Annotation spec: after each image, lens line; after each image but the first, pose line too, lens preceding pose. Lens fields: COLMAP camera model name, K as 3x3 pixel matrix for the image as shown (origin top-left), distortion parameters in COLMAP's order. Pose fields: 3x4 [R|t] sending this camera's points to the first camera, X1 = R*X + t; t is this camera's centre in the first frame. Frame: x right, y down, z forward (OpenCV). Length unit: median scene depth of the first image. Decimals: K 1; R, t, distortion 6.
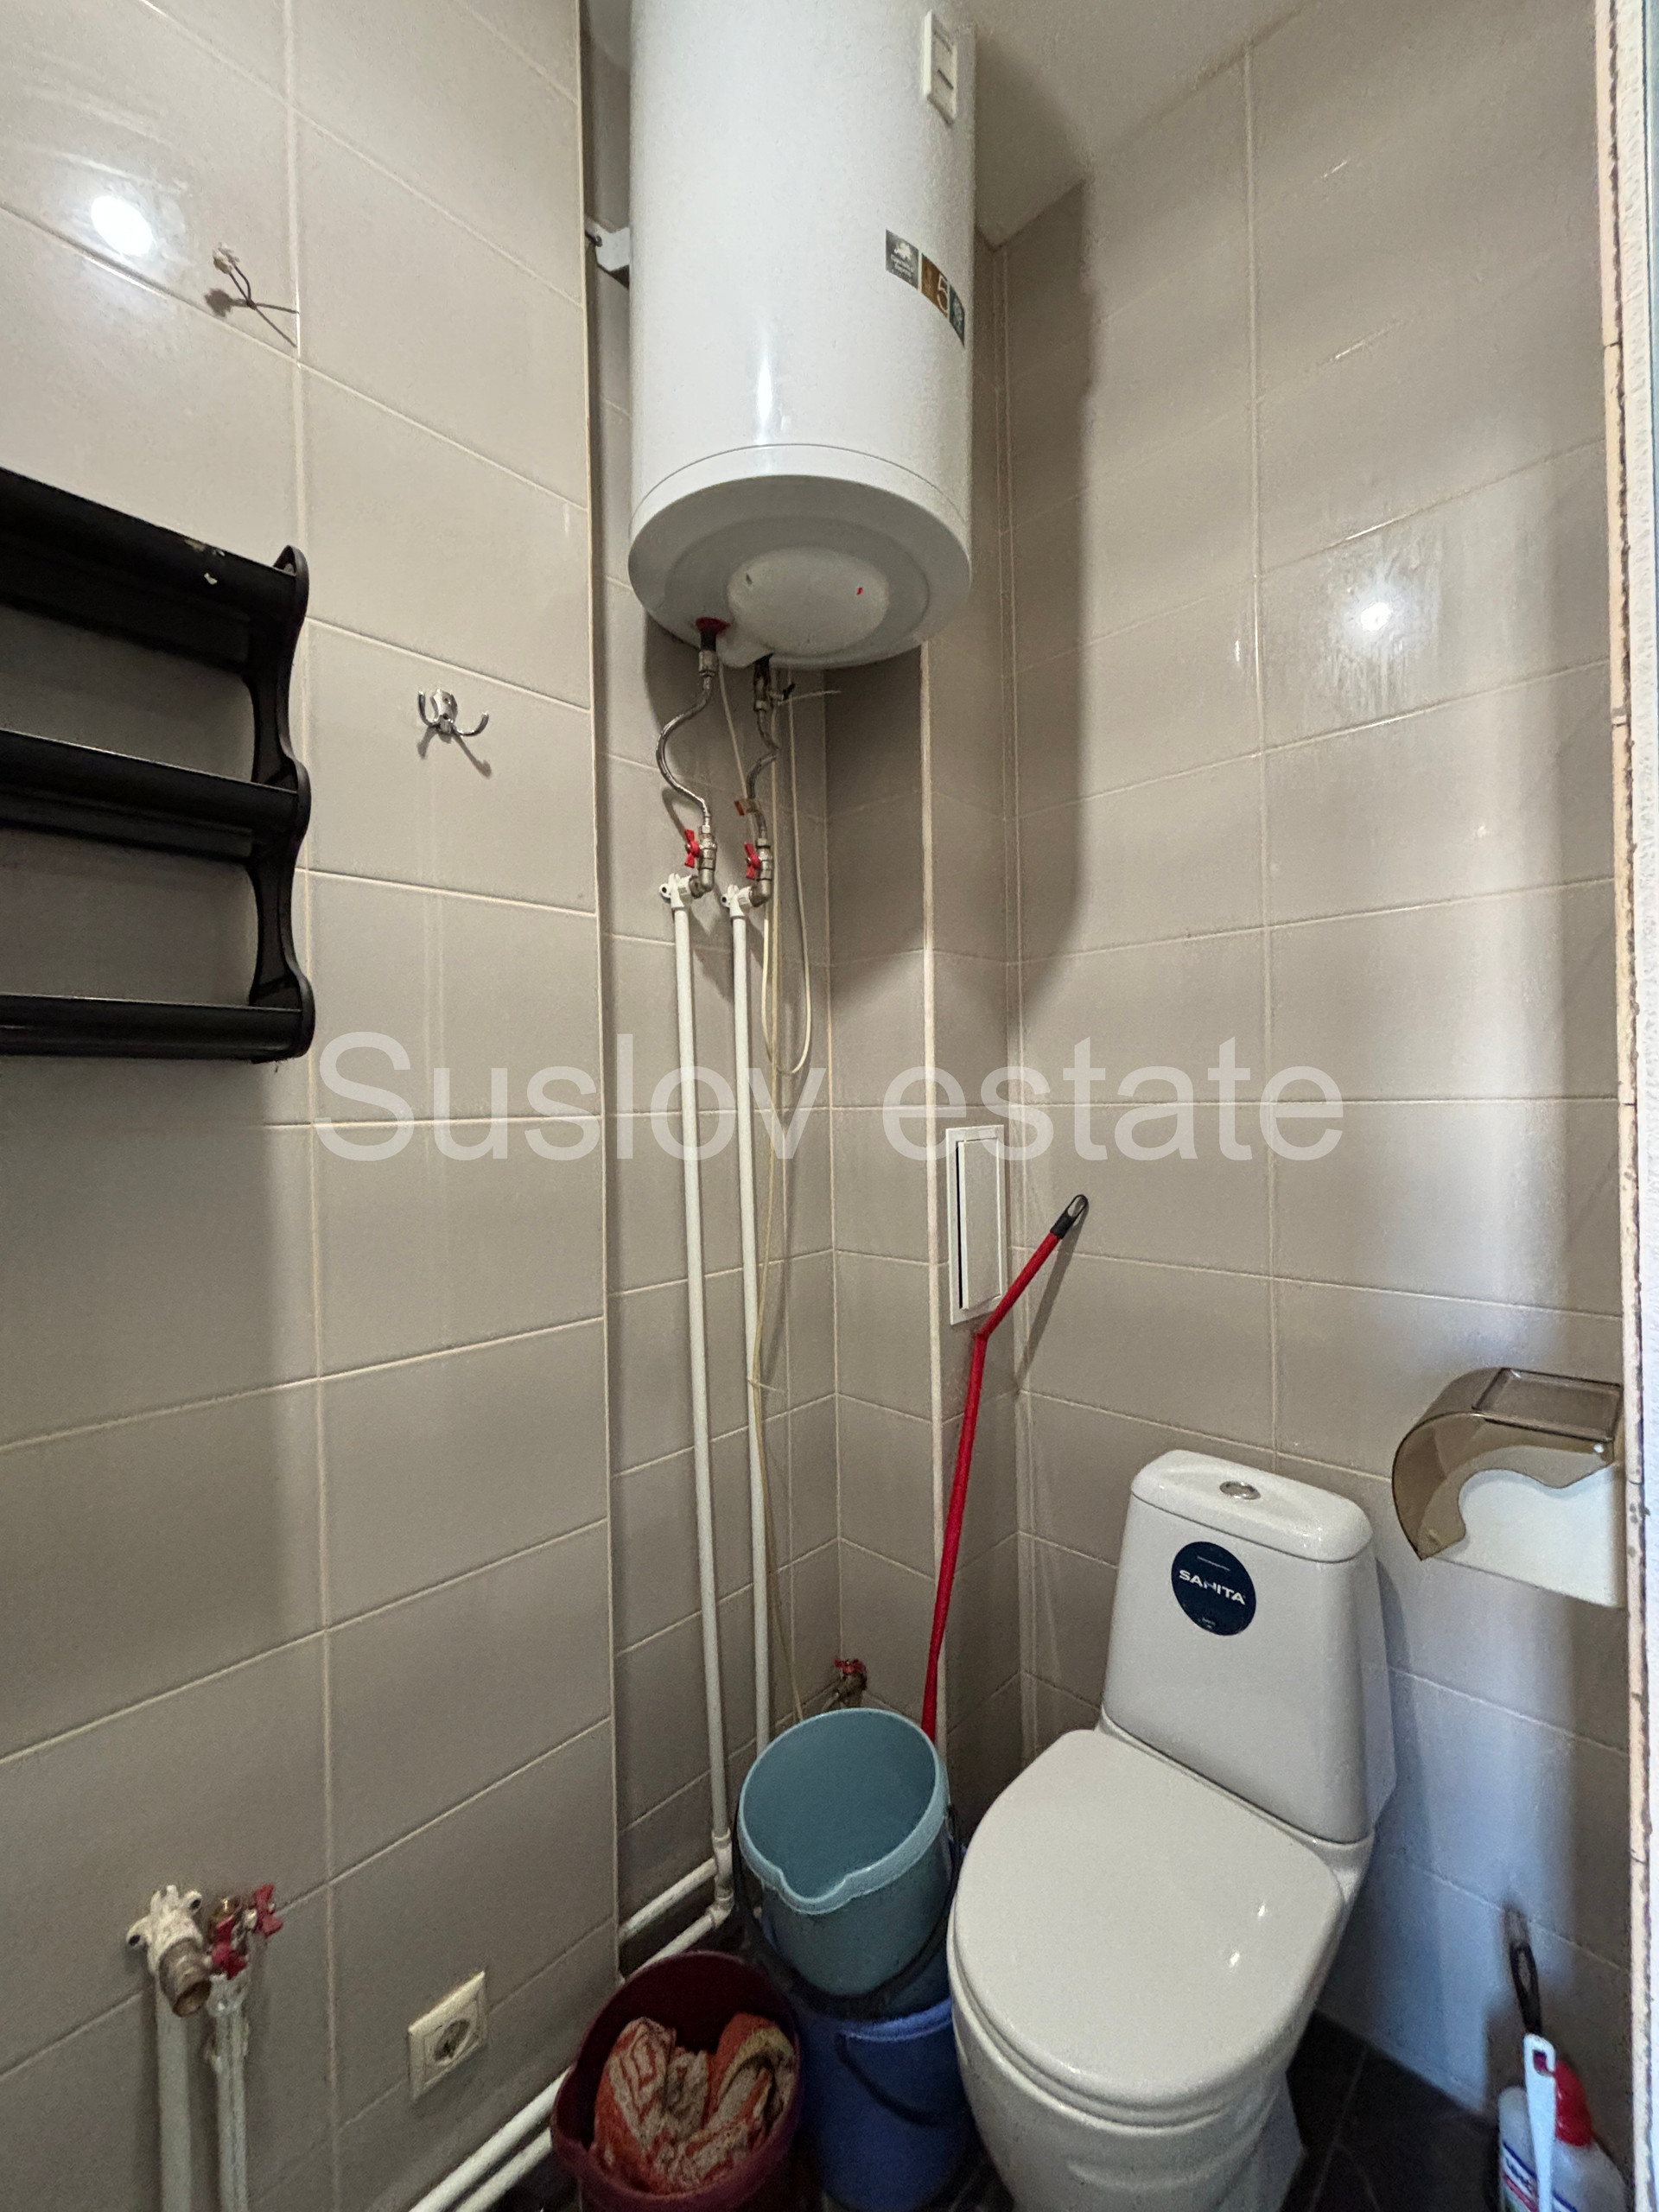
lens RADIAL K [[890.8, 0, 836.1], [0, 890.8, 1100.3], [0, 0, 1]] dist [0.004131, -0.000357]
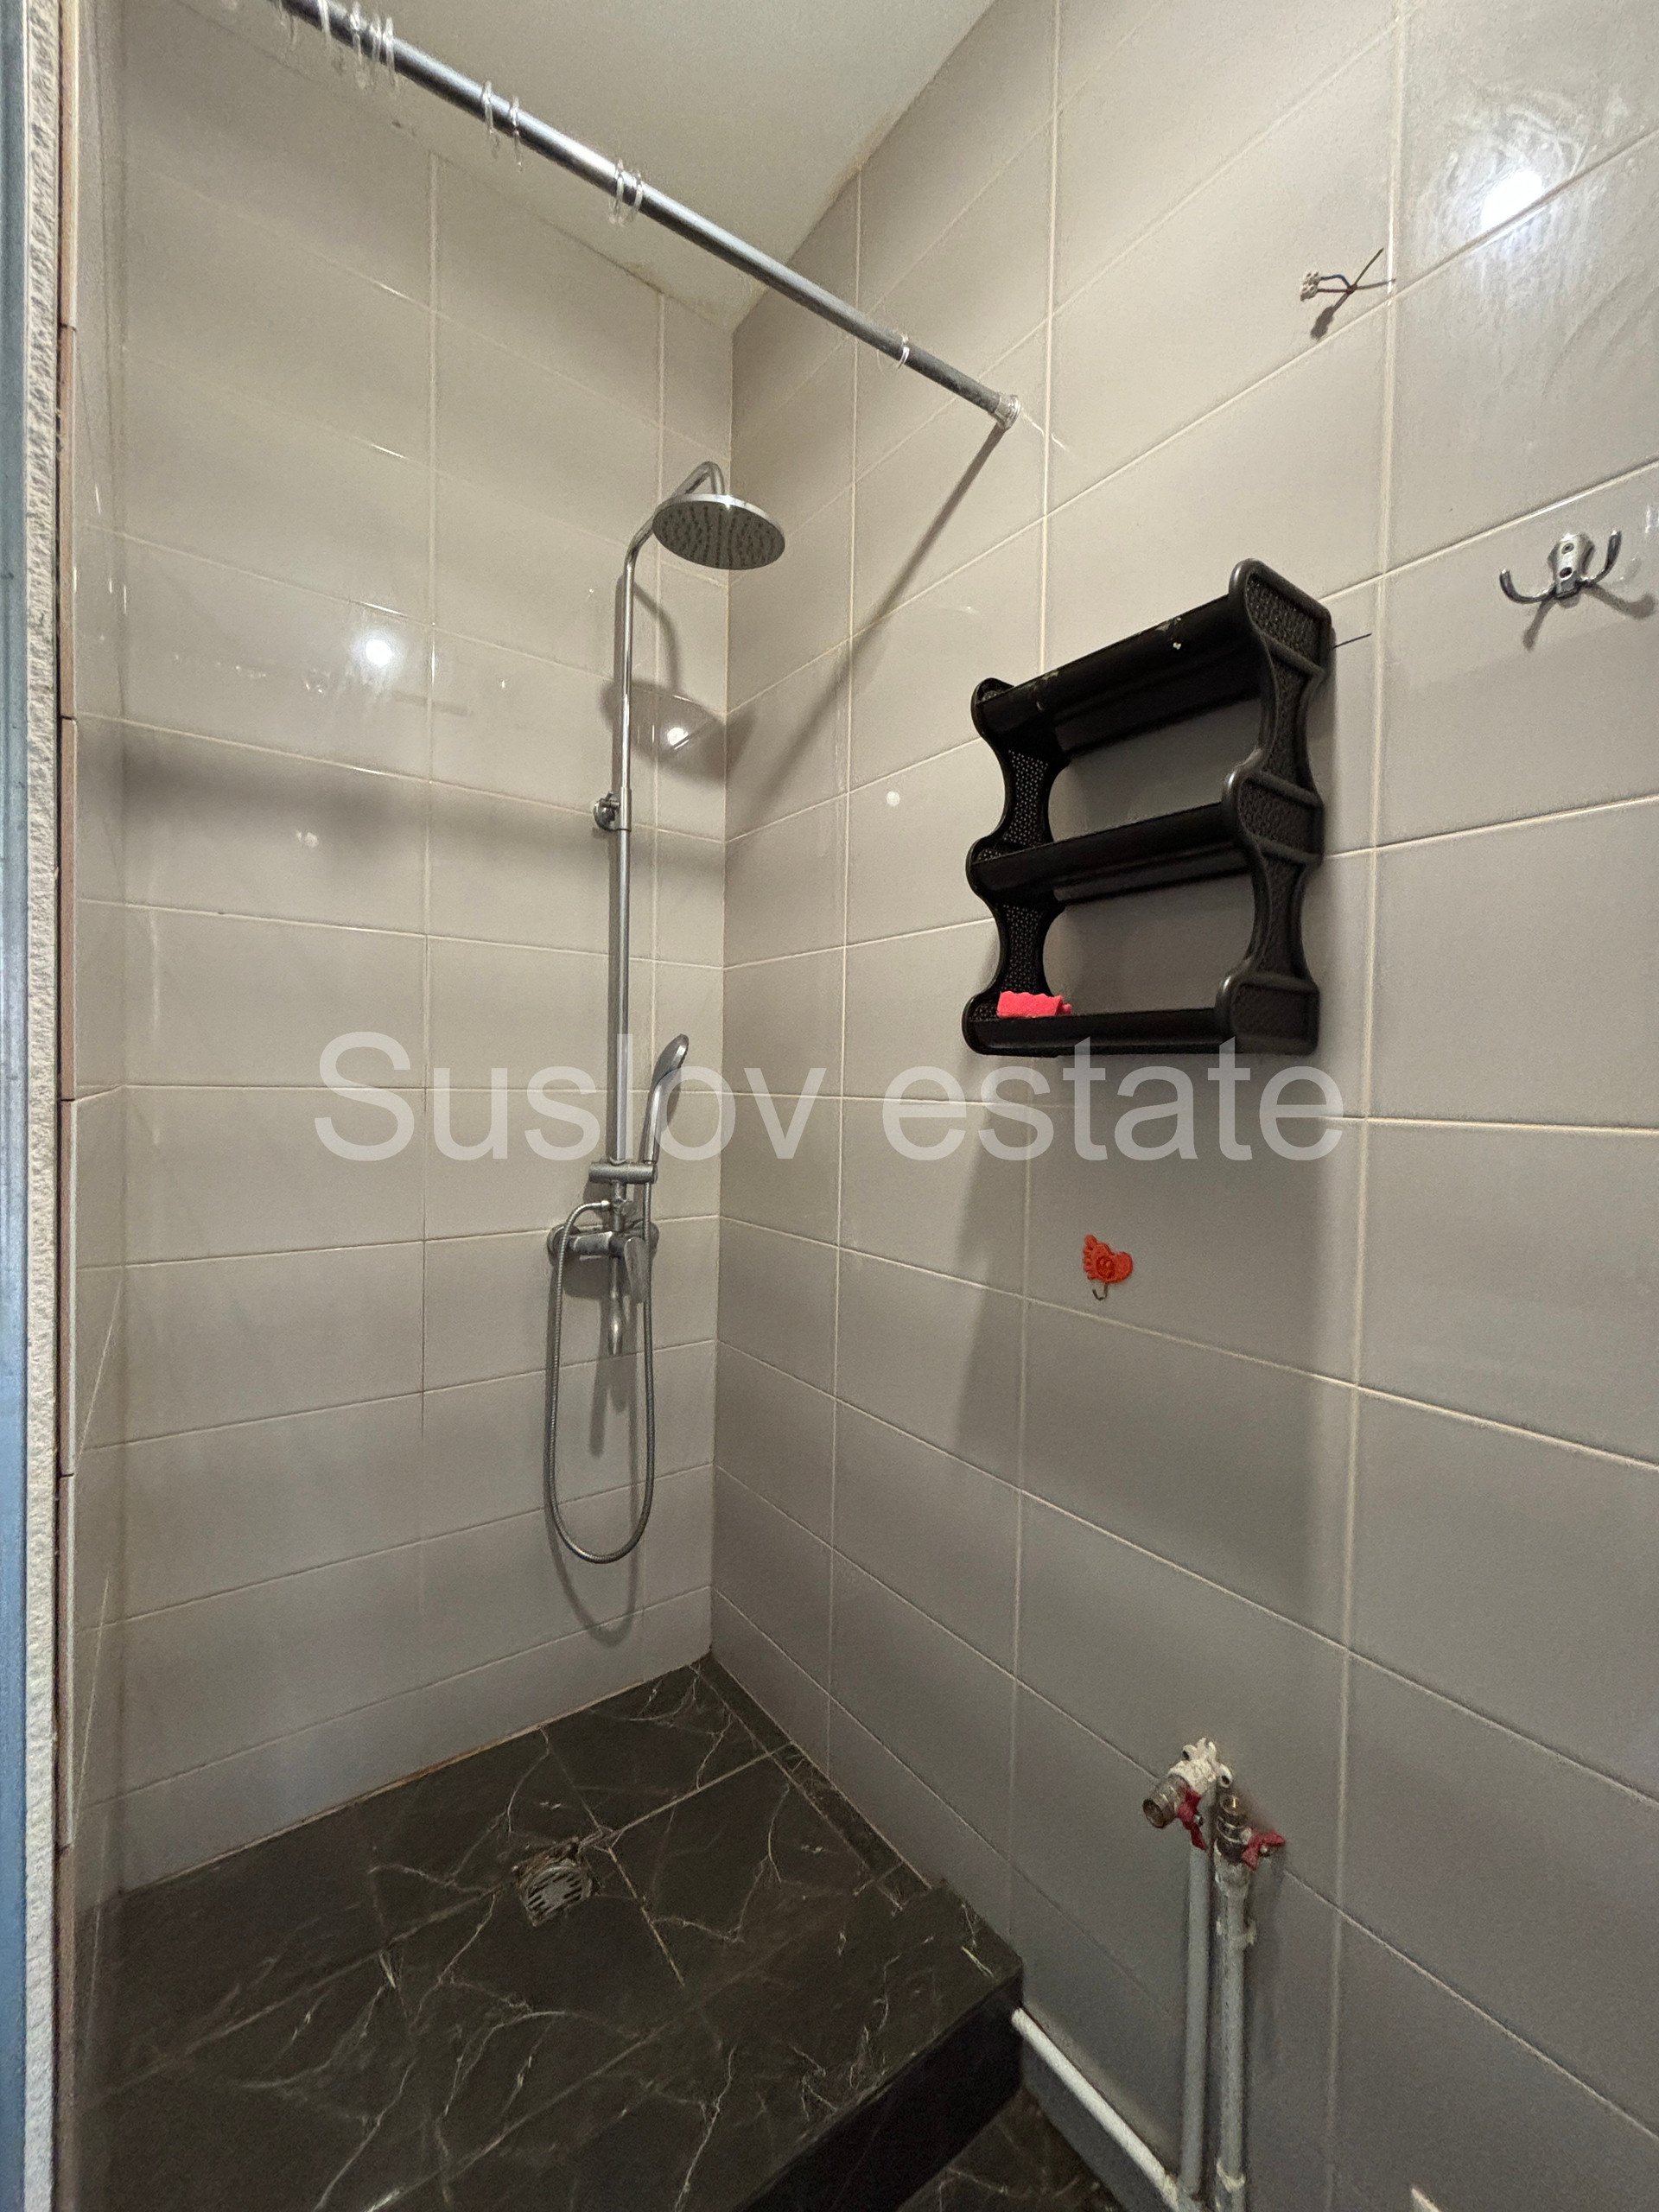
lens RADIAL K [[890.8, 0, 830.5], [0, 890.8, 1111.9], [0, 0, 1]] dist [0.004131, -0.000357]
pose [[-0.161595, 0.042936, -0.985923, 0.288690], [-0.029453, 0.998398, 0.048307, -0.006250], [0.986418, 0.036845, -0.160072, 0.392204]]
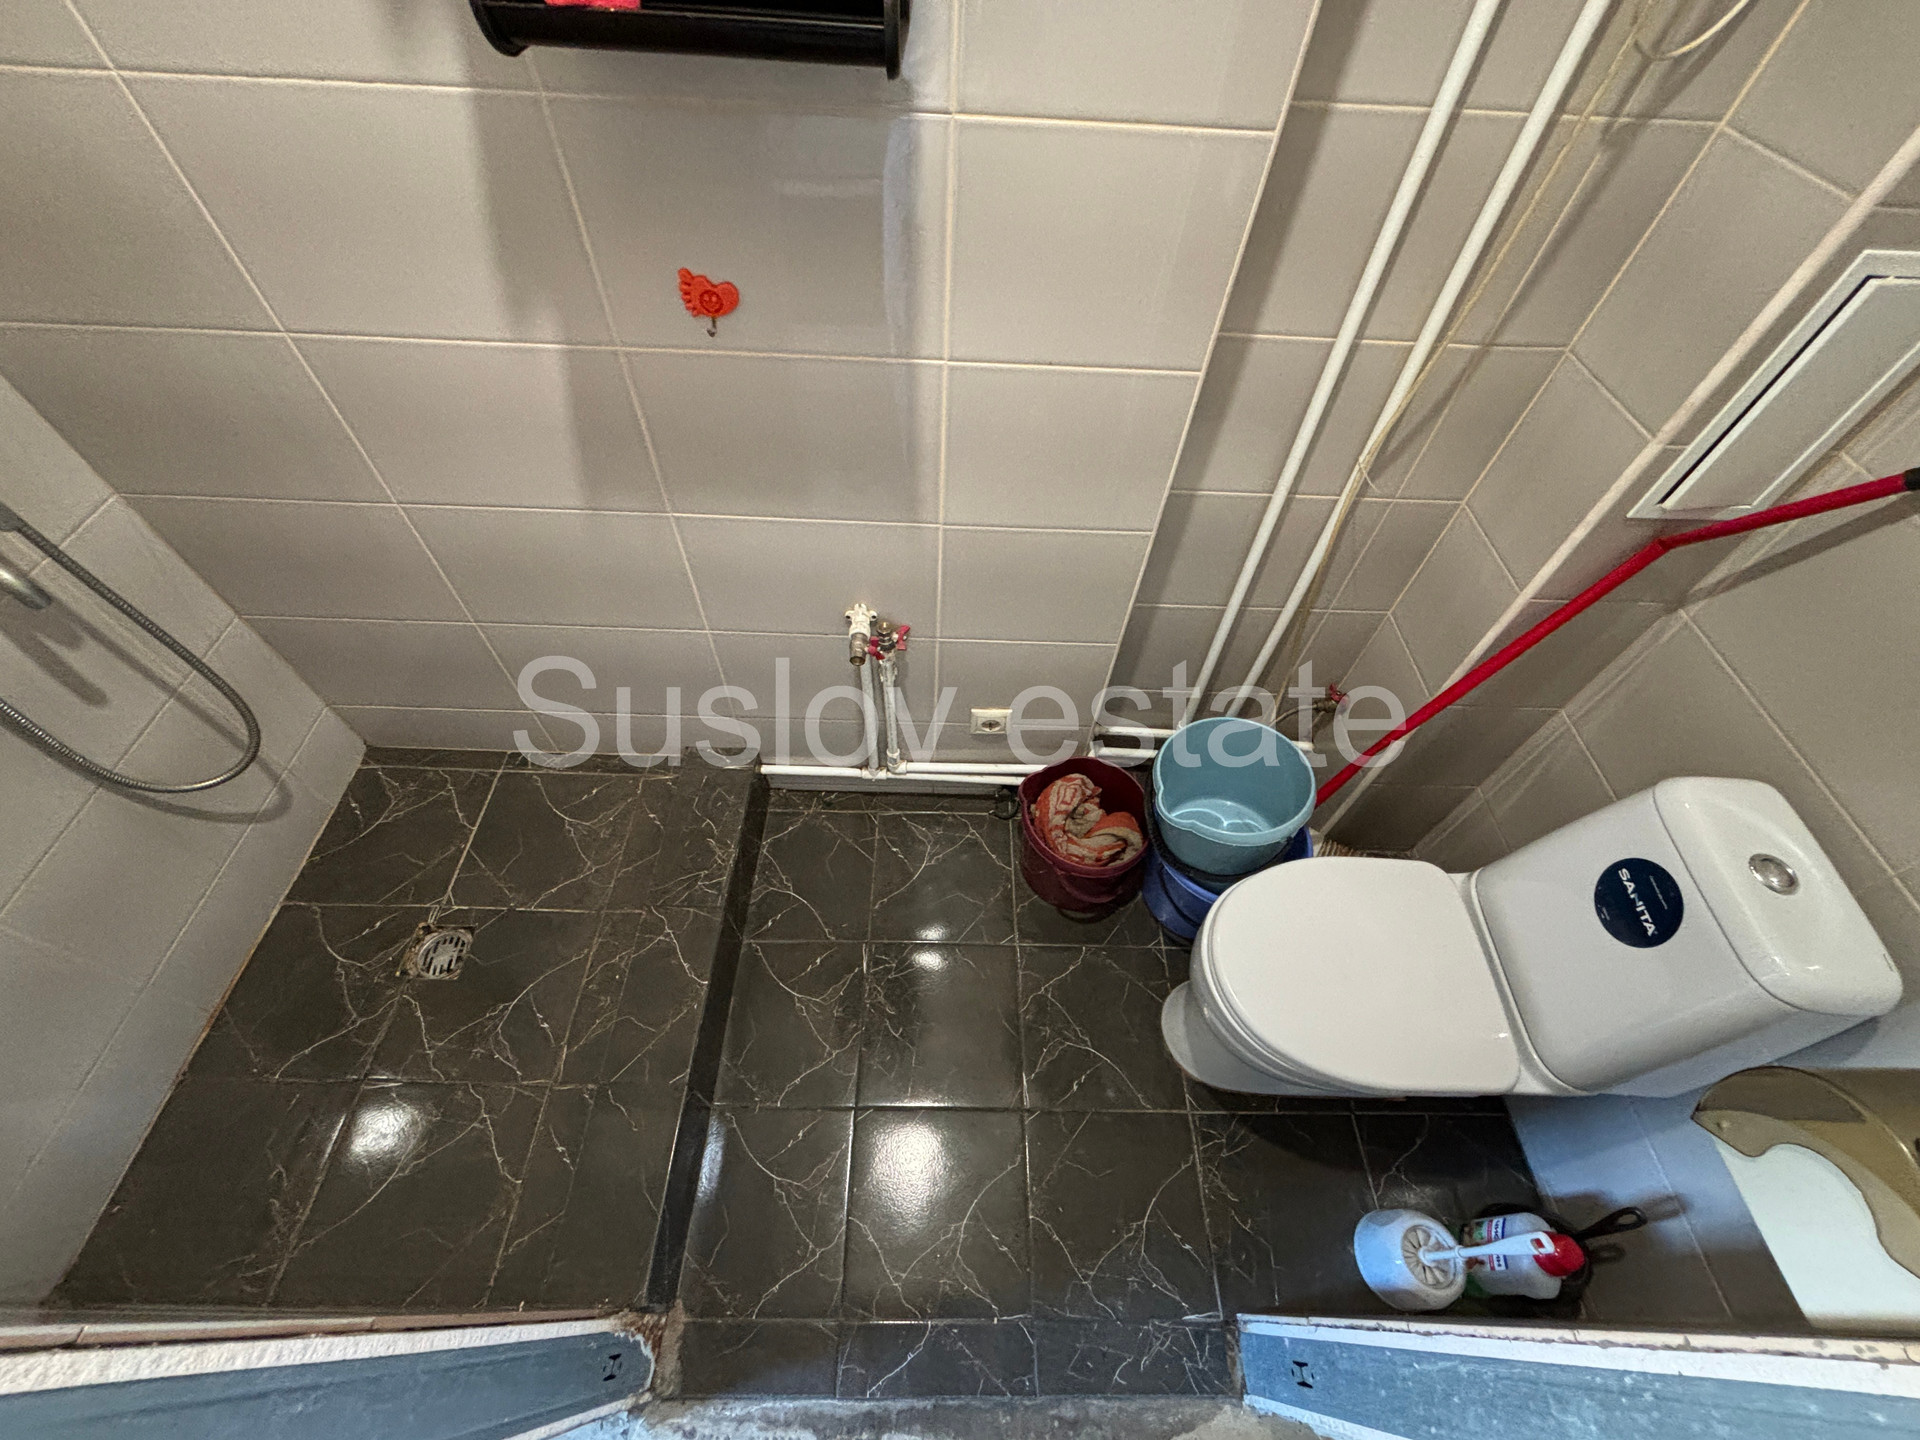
lens RADIAL K [[773.2, 0, 955.8], [0, 773.2, 722.1], [0, 0, 1]] dist [0.004131, -0.000357]
pose [[0.687418, 0.609462, -0.394984, 0.112286], [-0.062322, 0.591355, 0.803999, -0.176744], [0.723583, -0.528068, 0.444492, 0.172552]]
